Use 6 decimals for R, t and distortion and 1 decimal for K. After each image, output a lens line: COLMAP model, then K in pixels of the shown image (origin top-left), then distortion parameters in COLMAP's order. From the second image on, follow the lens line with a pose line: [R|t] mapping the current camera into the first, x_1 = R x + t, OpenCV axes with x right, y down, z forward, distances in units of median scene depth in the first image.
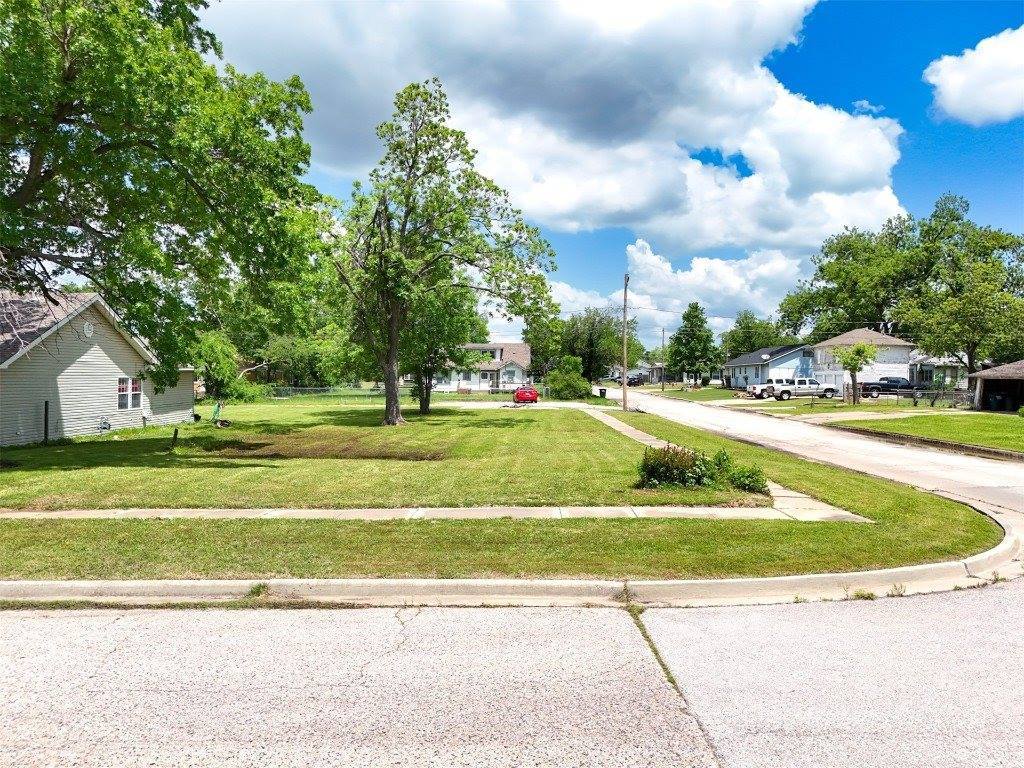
lens RADIAL K [[763.9, 0, 508.4], [0, 763.9, 382.4], [0, 0, 1]] dist [0.042961, -0.017315]
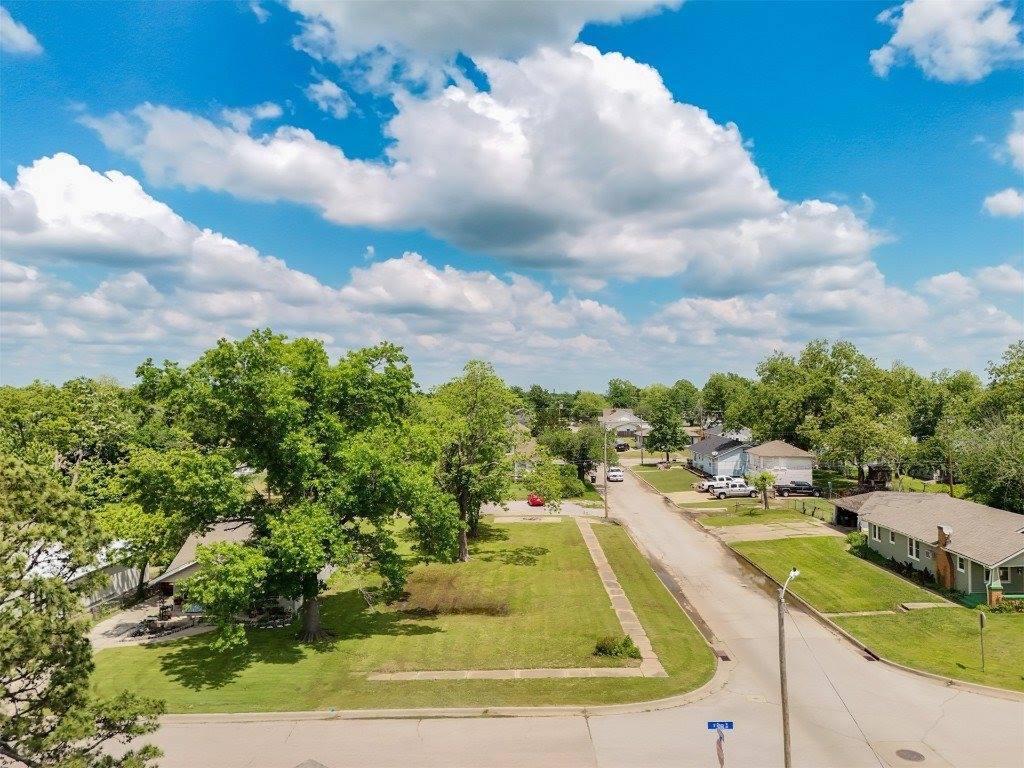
lens RADIAL K [[763.9, 0, 504.3], [0, 763.9, 384.3], [0, 0, 1]] dist [0.042961, -0.017315]
pose [[0.999809, -0.019481, -0.001773, -0.028825], [0.019472, 0.999798, -0.004983, -0.187511], [0.001870, 0.004948, 0.999986, -0.396226]]
